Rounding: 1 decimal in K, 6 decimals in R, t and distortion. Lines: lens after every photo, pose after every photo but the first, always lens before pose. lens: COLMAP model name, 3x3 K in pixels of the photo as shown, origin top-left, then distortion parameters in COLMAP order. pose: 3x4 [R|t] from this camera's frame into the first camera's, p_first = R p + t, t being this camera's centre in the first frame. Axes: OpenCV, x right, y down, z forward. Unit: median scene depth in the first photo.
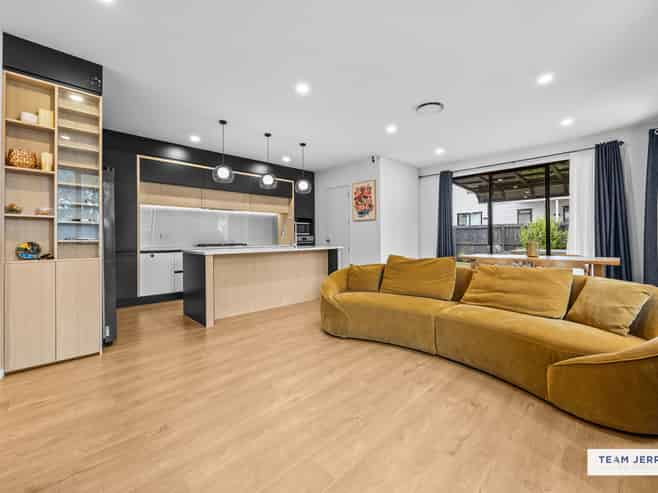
lens RADIAL K [[284.6, 0, 345.4], [0, 284.6, 239.5], [0, 0, 1]] dist [0.002929, -0.000012]
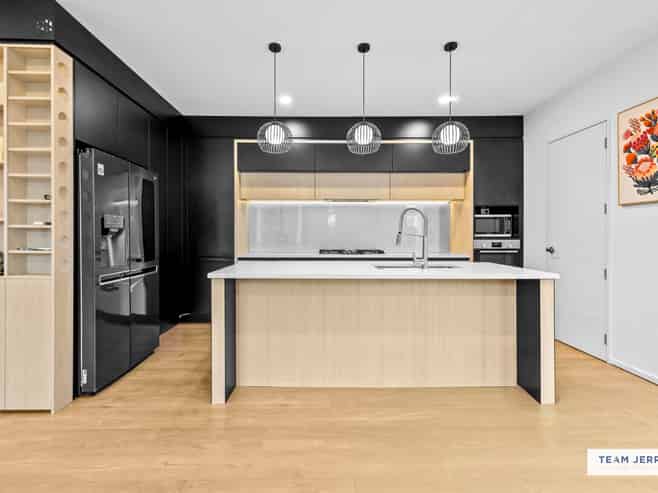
lens RADIAL K [[309.0, 0, 321.0], [0, 309.0, 237.3], [0, 0, 1]] dist [0.008697, -0.000784]
pose [[0.682726, 0.013158, -0.730556, 0.062985], [-0.011344, 0.999908, 0.007407, -0.018848], [0.730586, 0.003231, 0.682813, 0.401184]]
